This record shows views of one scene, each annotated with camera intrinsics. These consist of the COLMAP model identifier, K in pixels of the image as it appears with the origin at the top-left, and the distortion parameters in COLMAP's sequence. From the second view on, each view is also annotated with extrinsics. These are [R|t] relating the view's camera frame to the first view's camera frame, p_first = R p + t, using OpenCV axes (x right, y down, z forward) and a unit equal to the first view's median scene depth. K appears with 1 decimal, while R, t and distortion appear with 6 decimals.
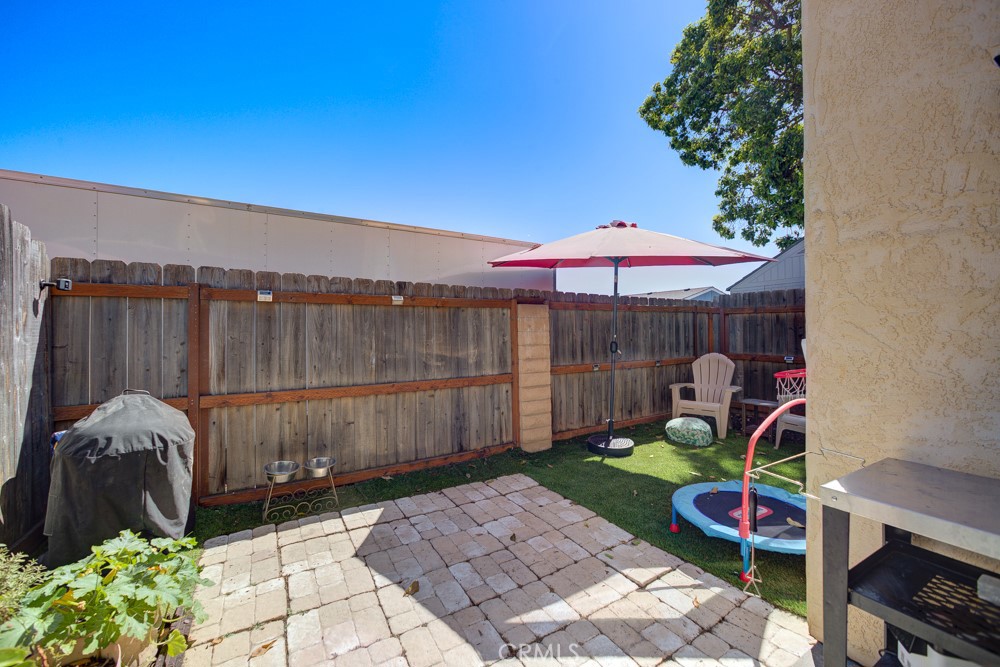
lens RADIAL K [[394.4, 0, 499.2], [0, 394.4, 331.7], [0, 0, 1]] dist [-0.015907, 0.000500]
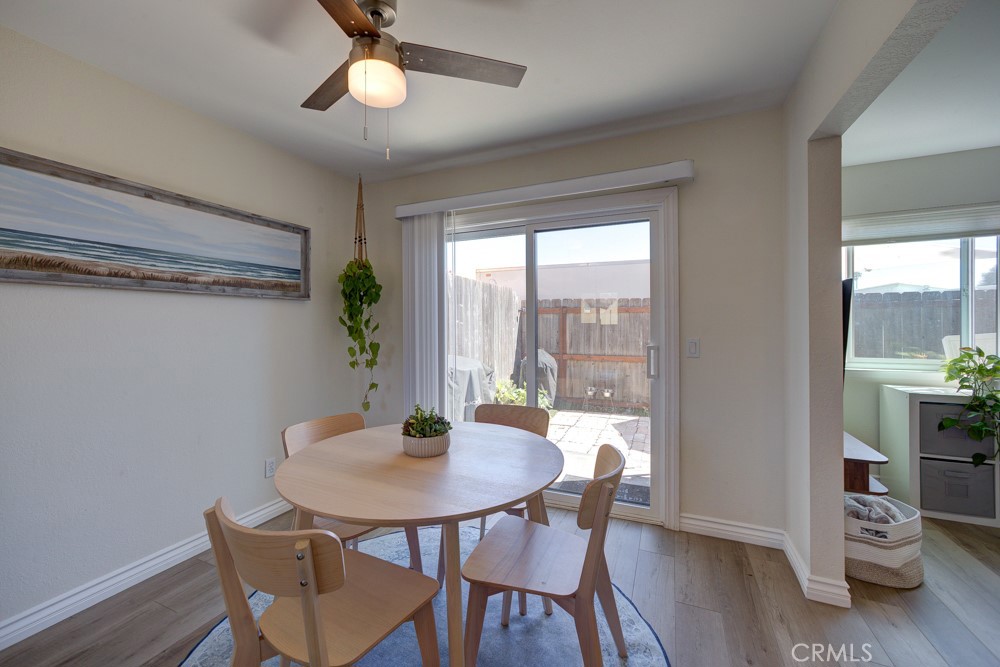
lens RADIAL K [[394.4, 0, 497.4], [0, 394.4, 331.0], [0, 0, 1]] dist [-0.015907, 0.000500]
pose [[0.580163, 0.005866, -0.814479, 0.895722], [-0.003116, 0.999983, 0.004983, 0.013767], [0.814494, -0.000353, 0.580171, -0.668223]]
